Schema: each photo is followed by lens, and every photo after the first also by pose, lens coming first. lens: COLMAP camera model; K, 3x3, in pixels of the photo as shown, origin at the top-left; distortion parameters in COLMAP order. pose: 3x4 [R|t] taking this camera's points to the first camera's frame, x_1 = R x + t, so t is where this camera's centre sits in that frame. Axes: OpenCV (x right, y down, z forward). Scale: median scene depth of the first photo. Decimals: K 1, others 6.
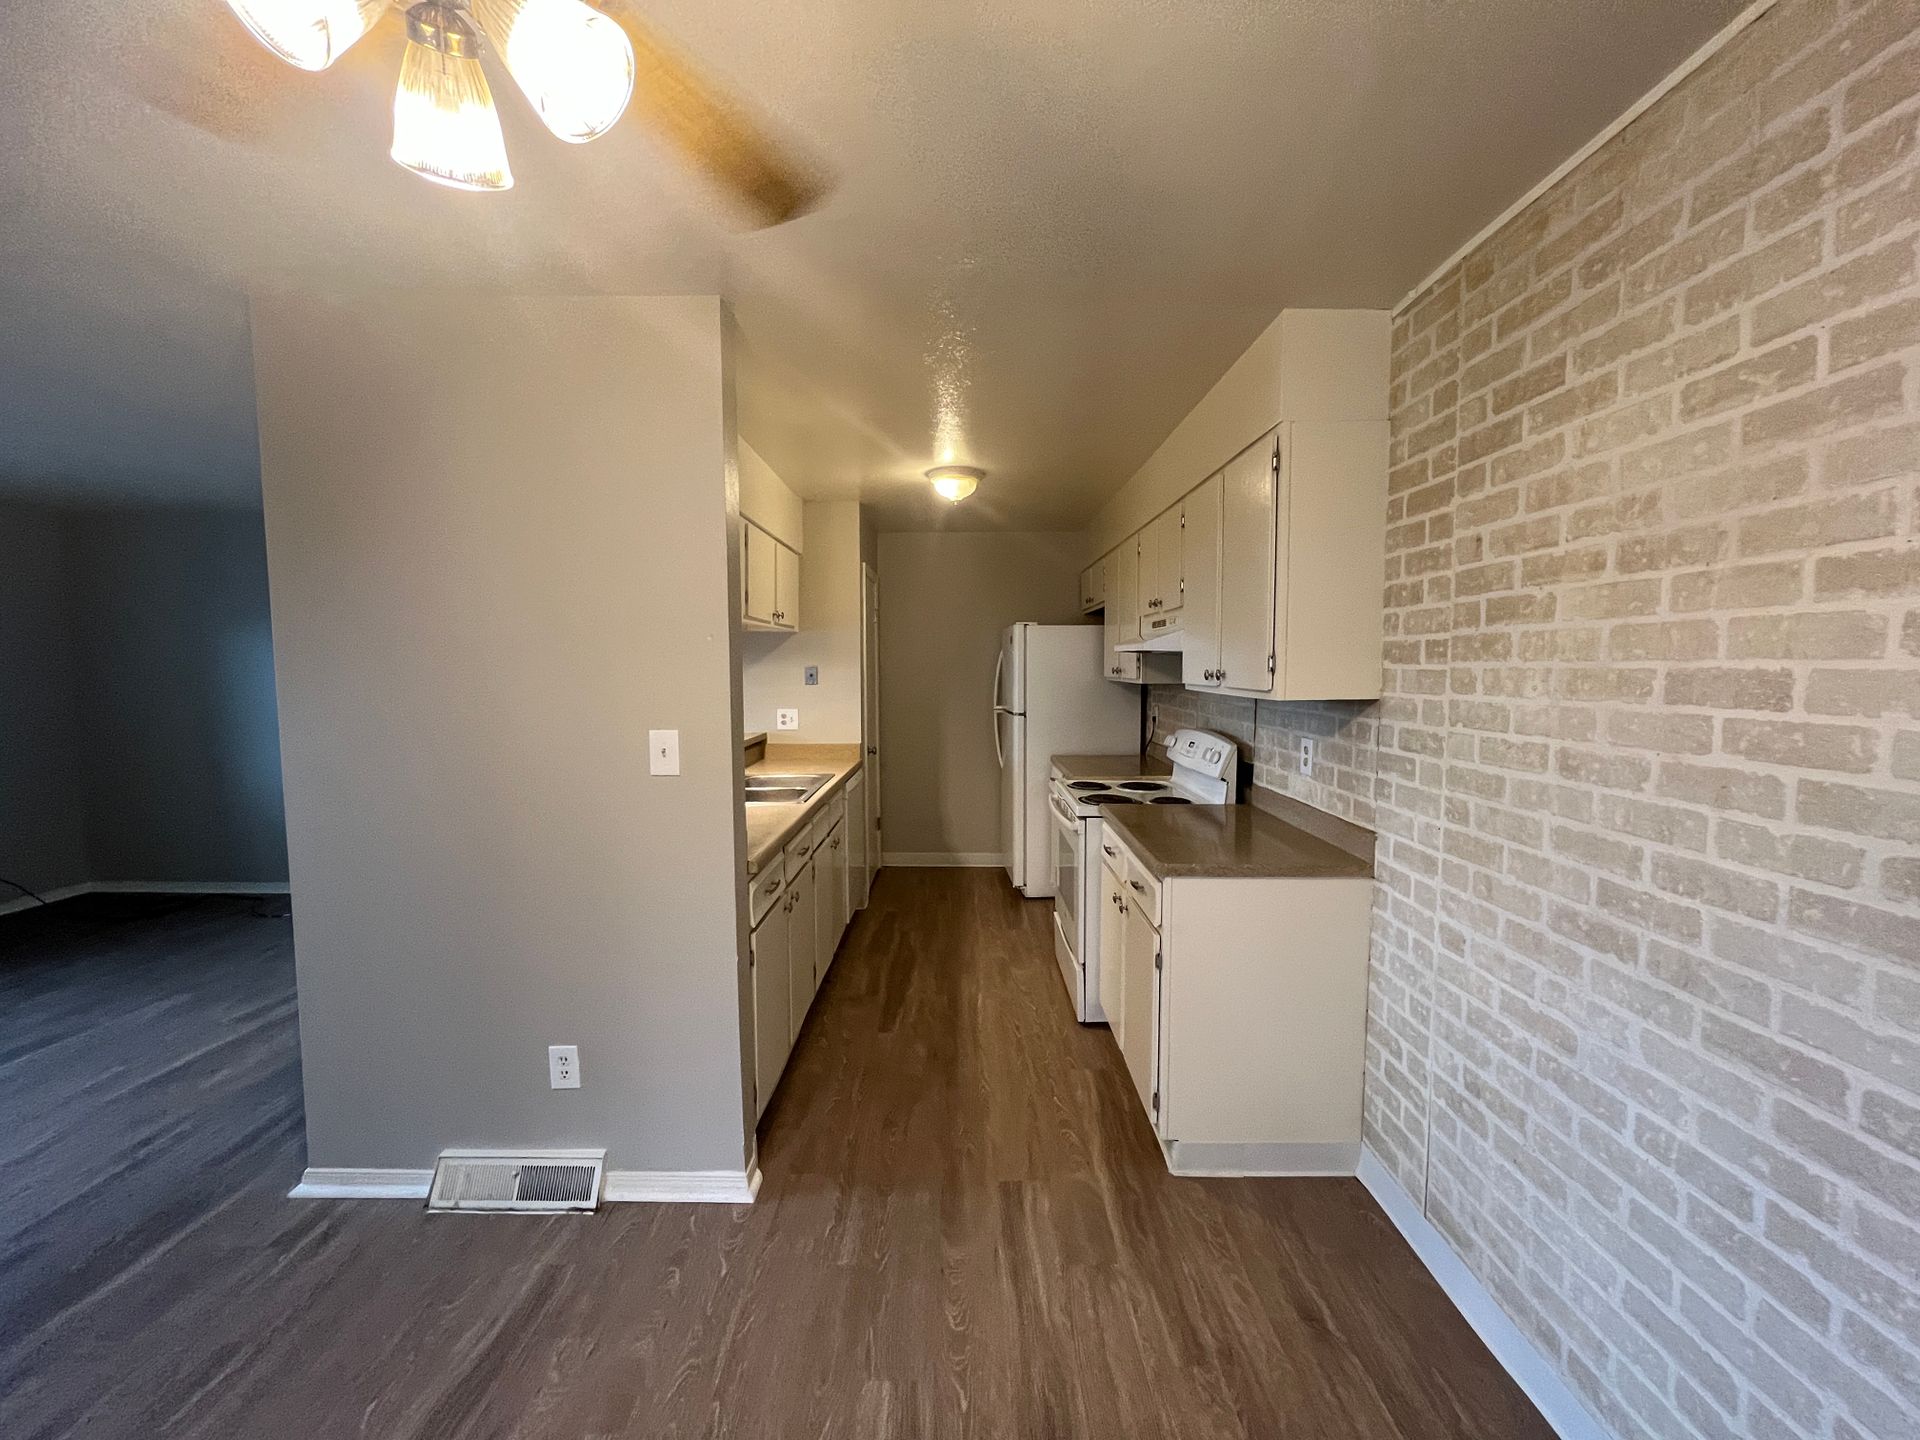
lens RADIAL K [[773.1, 0, 952.3], [0, 773.1, 721.1], [0, 0, 1]] dist [-0.001605, 0.000333]
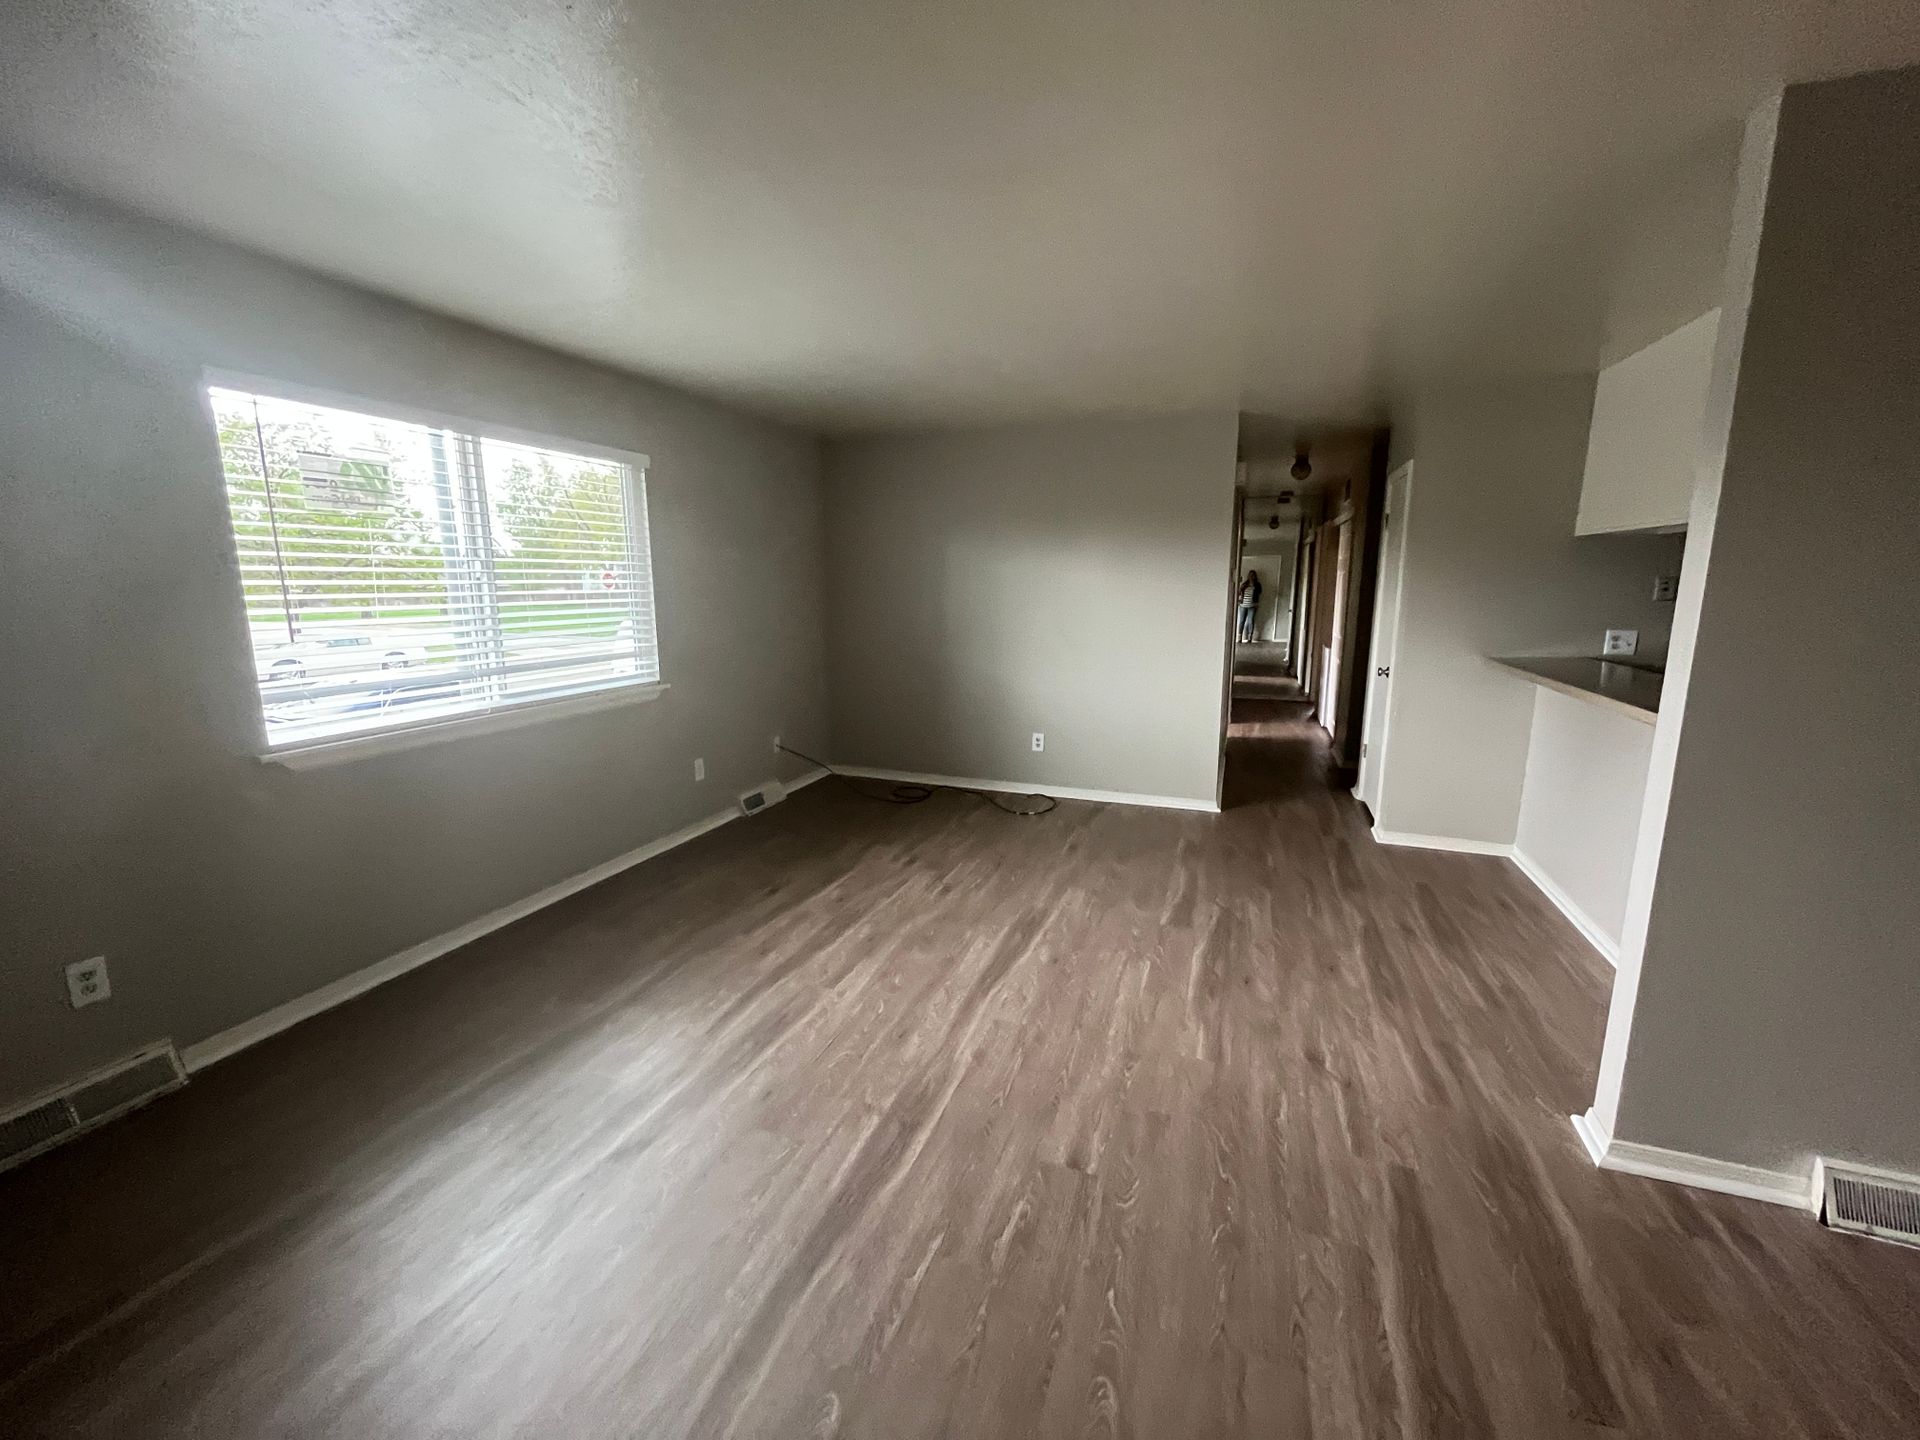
lens RADIAL K [[773.1, 0, 952.3], [0, 773.1, 721.1], [0, 0, 1]] dist [-0.001605, 0.000333]
pose [[0.942184, 0.063038, -0.329113, -1.340418], [-0.026774, 0.993168, 0.113584, 0.013975], [0.334025, -0.098205, 0.937434, -0.055565]]
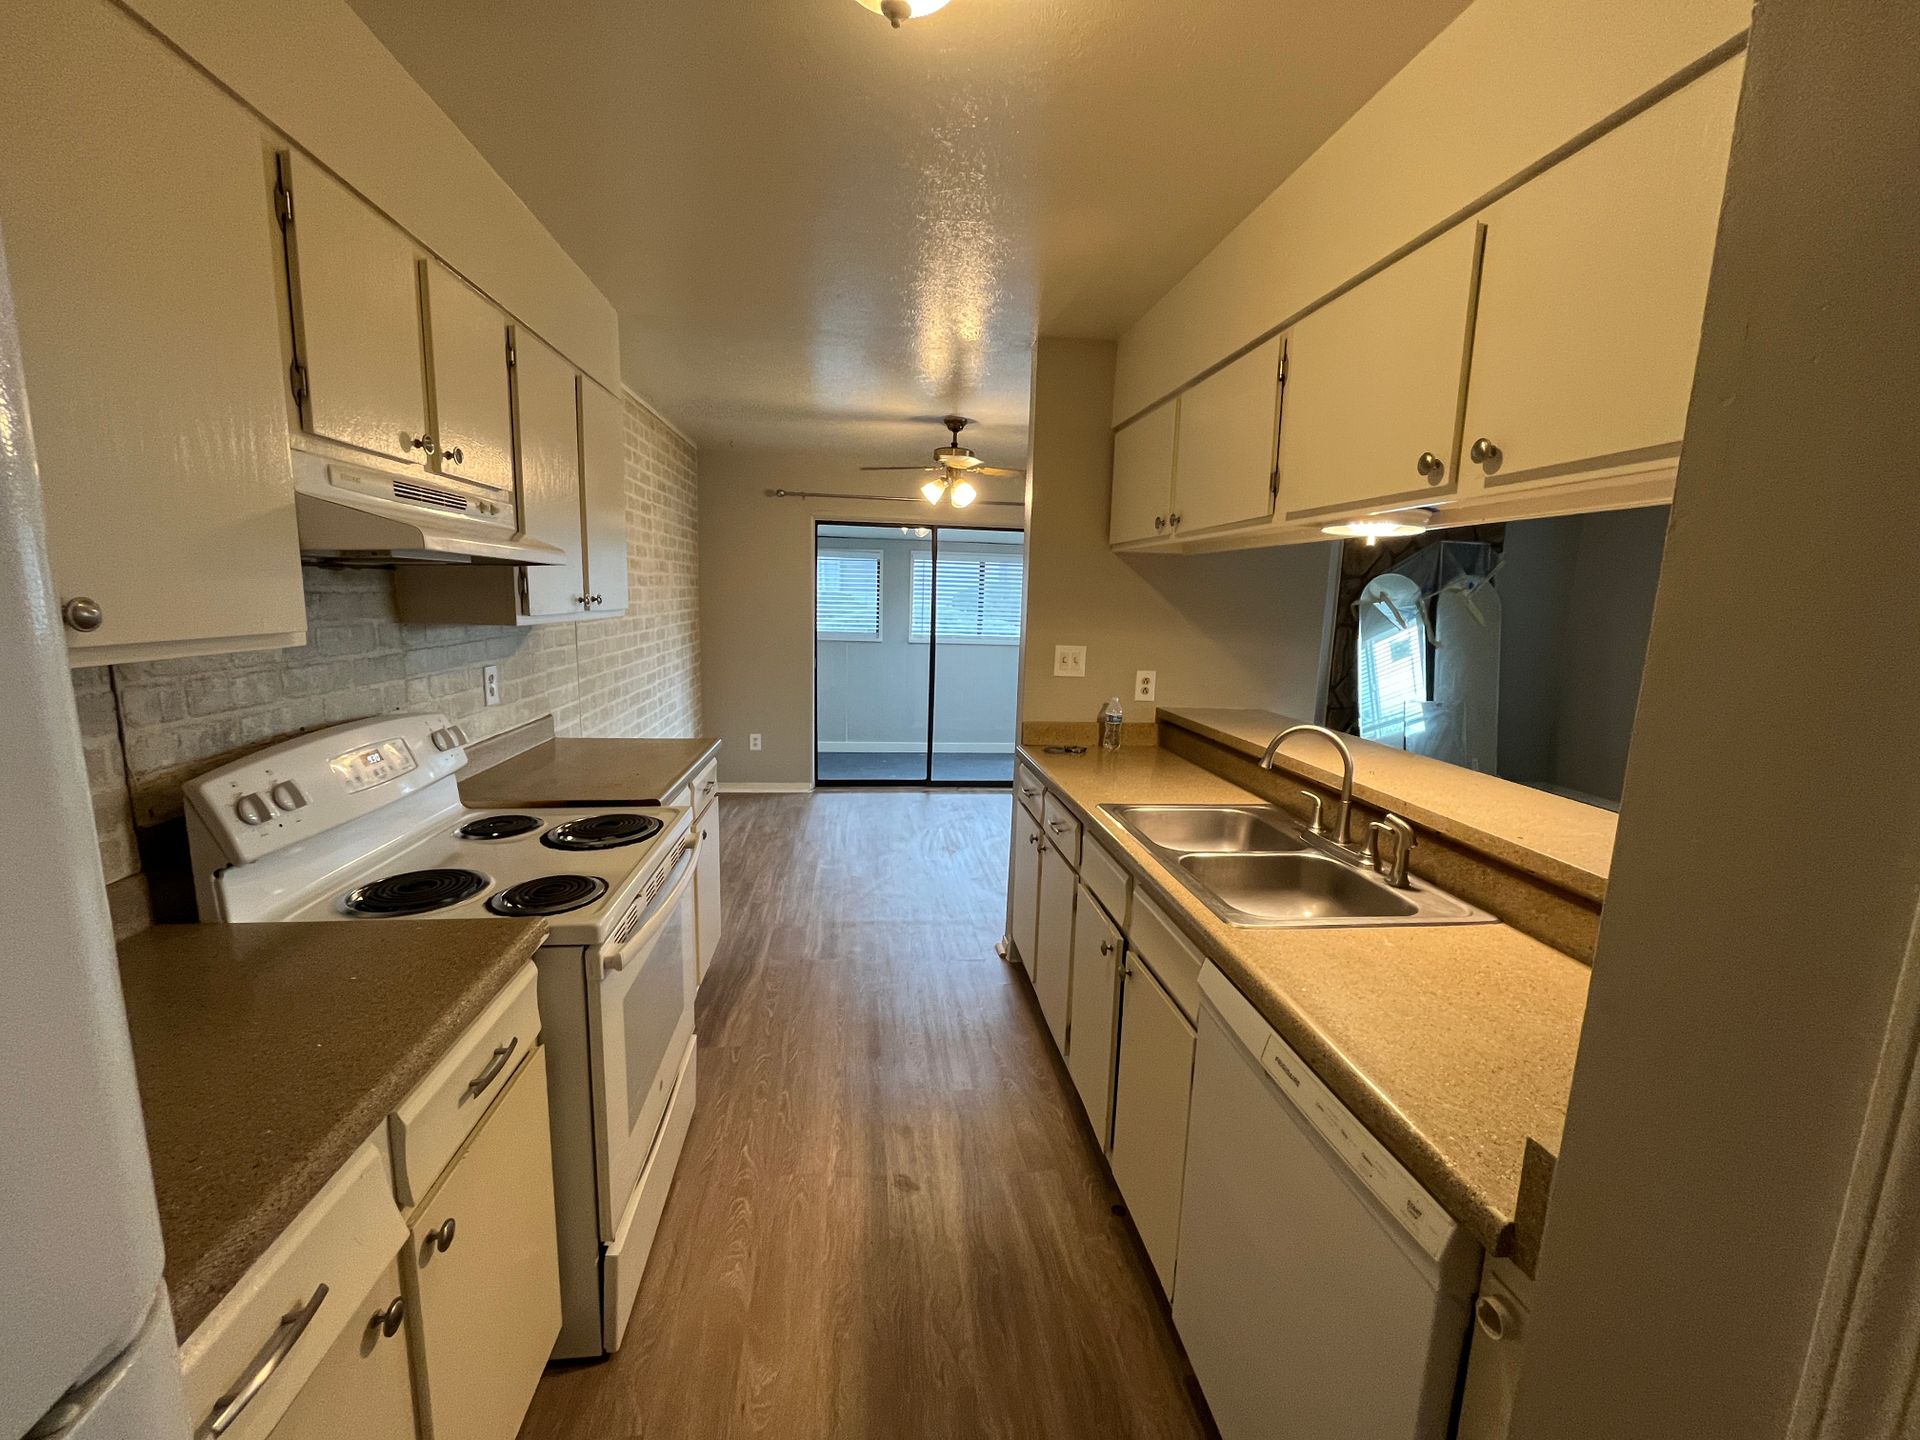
lens RADIAL K [[773.1, 0, 952.3], [0, 773.1, 721.1], [0, 0, 1]] dist [-0.001605, 0.000333]
pose [[-0.991572, -0.004502, -0.129478, 0.036624], [-0.036058, 0.969497, 0.242435, -0.191566], [0.124437, 0.245061, -0.961489, 2.400419]]
